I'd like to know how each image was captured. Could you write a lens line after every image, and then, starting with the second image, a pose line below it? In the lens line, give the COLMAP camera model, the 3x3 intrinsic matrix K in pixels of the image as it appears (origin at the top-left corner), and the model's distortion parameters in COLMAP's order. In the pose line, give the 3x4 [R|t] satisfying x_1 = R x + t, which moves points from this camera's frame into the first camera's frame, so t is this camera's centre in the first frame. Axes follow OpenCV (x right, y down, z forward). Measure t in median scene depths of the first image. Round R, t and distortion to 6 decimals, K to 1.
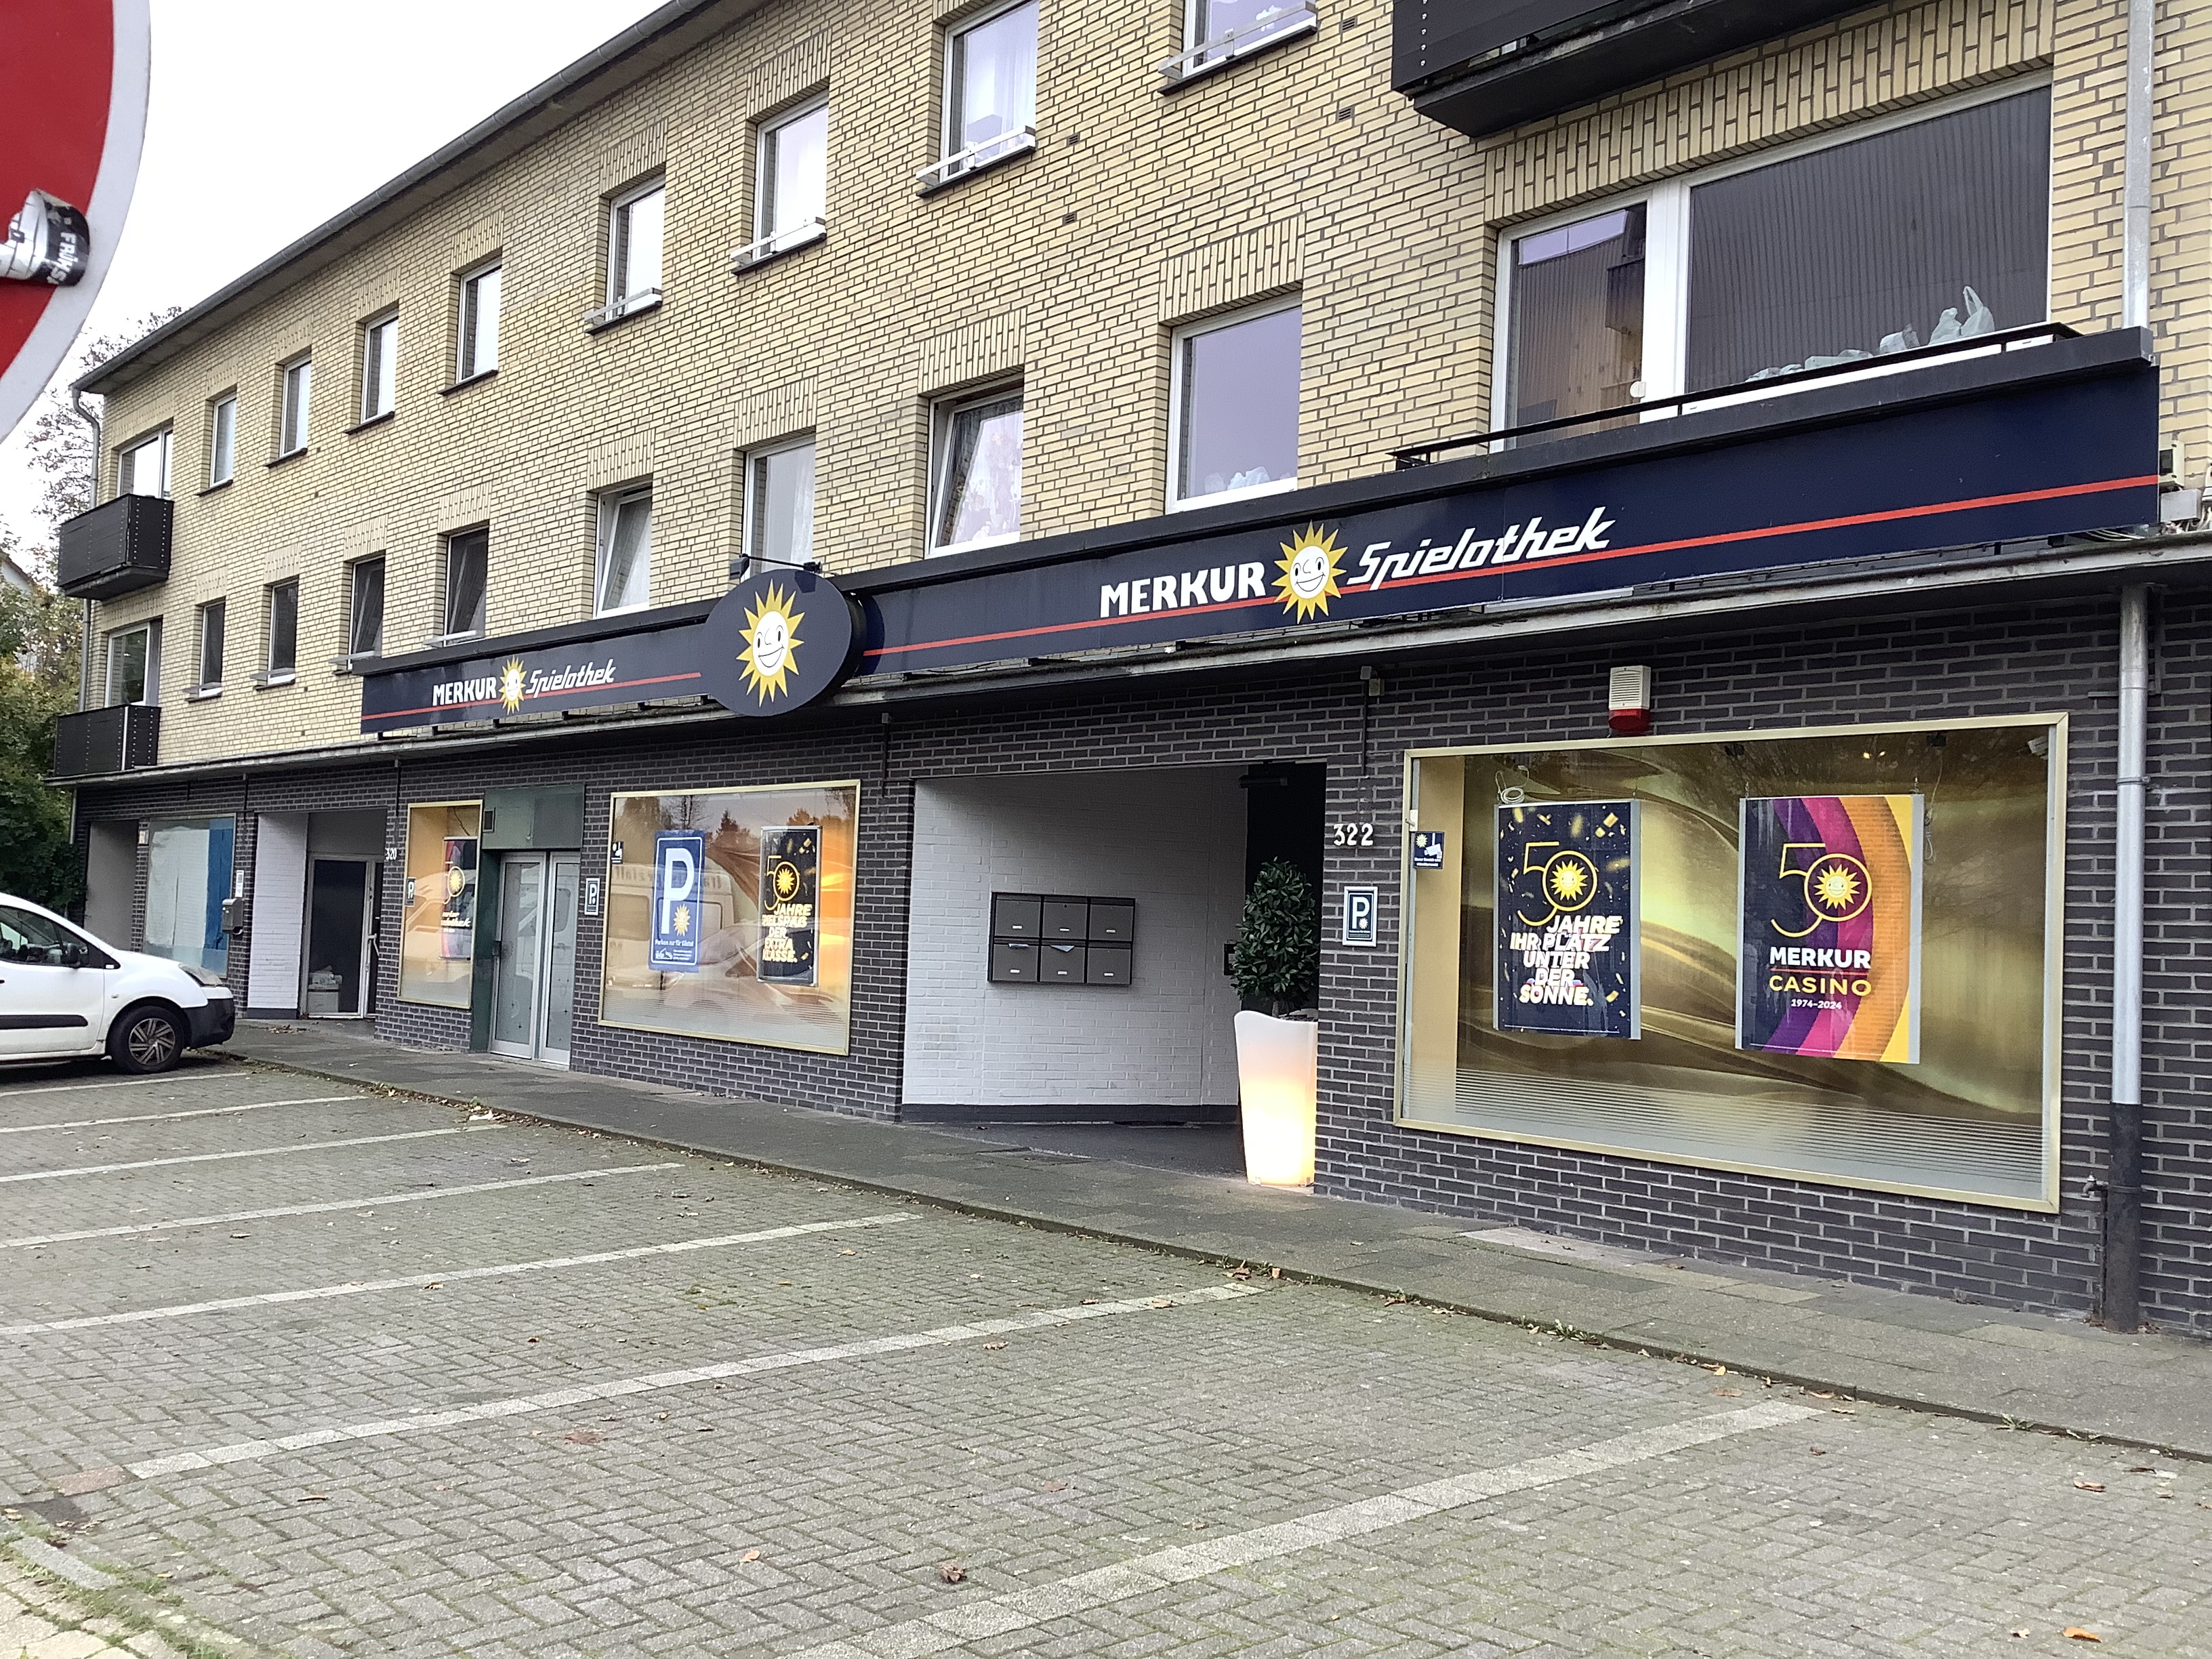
lens RADIAL K [[1985.2, 0, 1106.0], [0, 1985.2, 829.5], [0, 0, 1]] dist [0.086183, -0.006207]
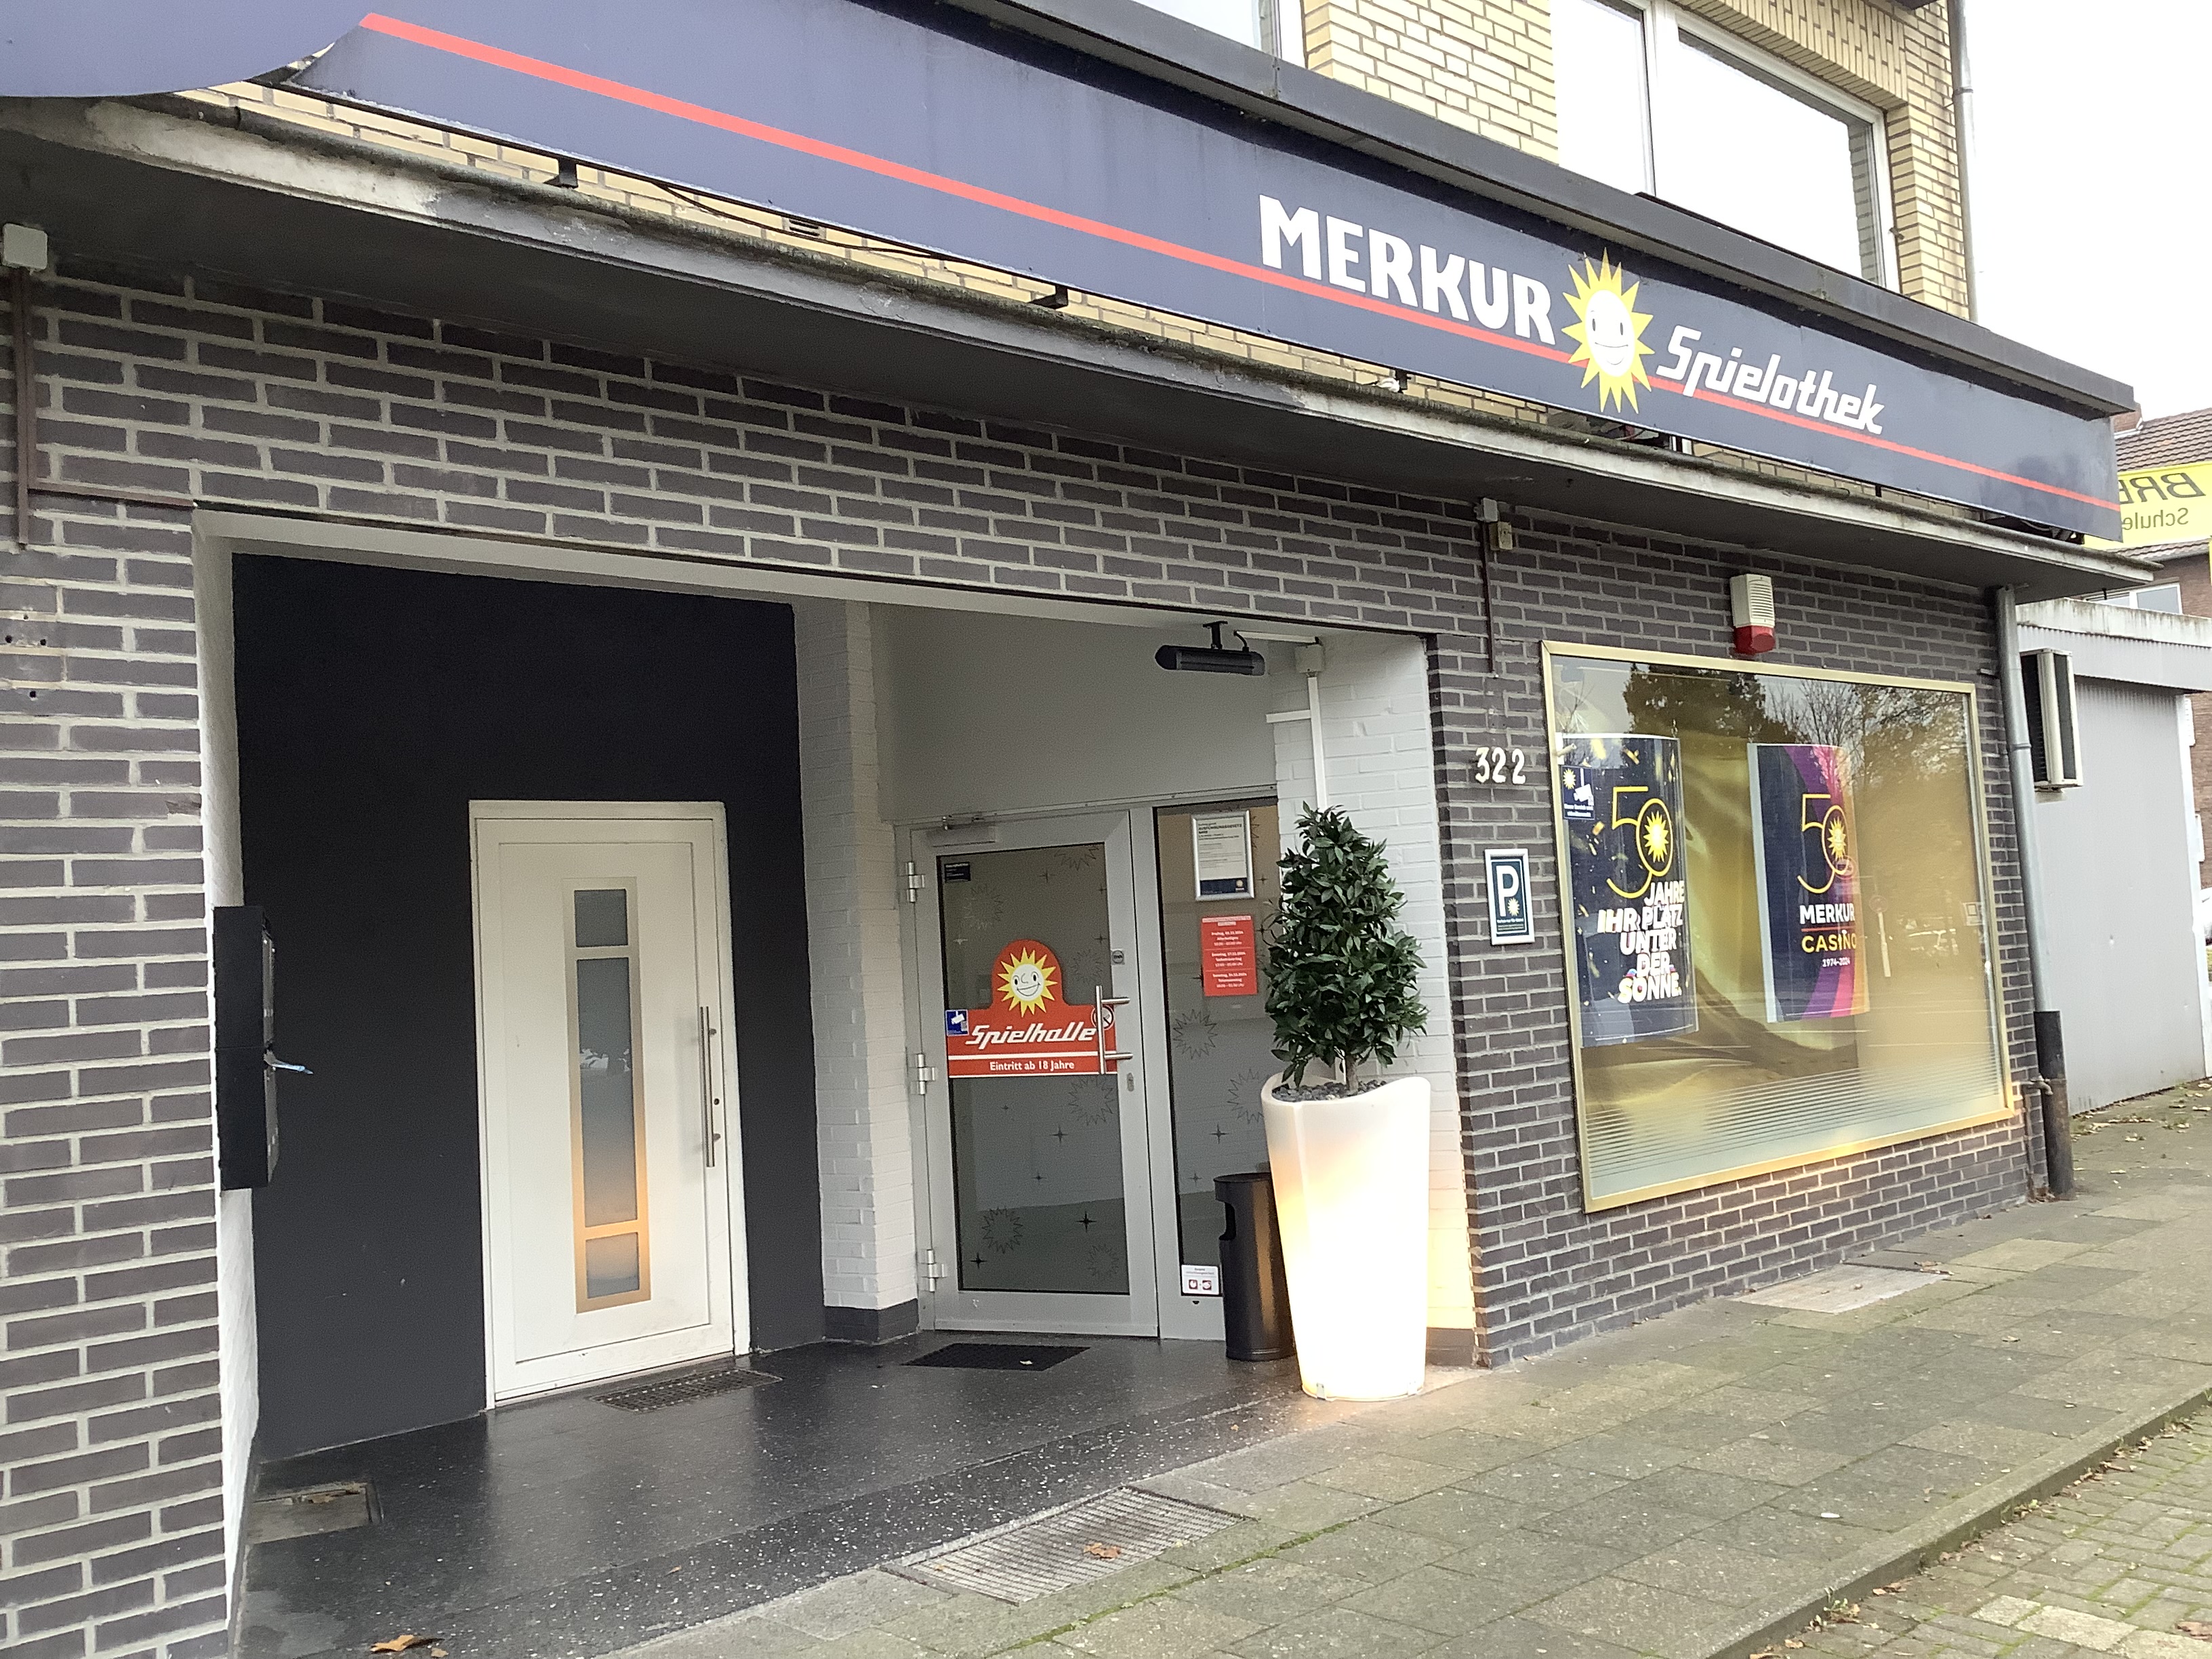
lens RADIAL K [[1985.2, 0, 1106.0], [0, 1985.2, 829.5], [0, 0, 1]] dist [0.086183, -0.006207]
pose [[-0.023983, 0.023330, 0.999440, -0.512376], [0.007786, 0.999702, -0.023150, 0.037218], [-0.999682, 0.007227, -0.024158, 1.177177]]
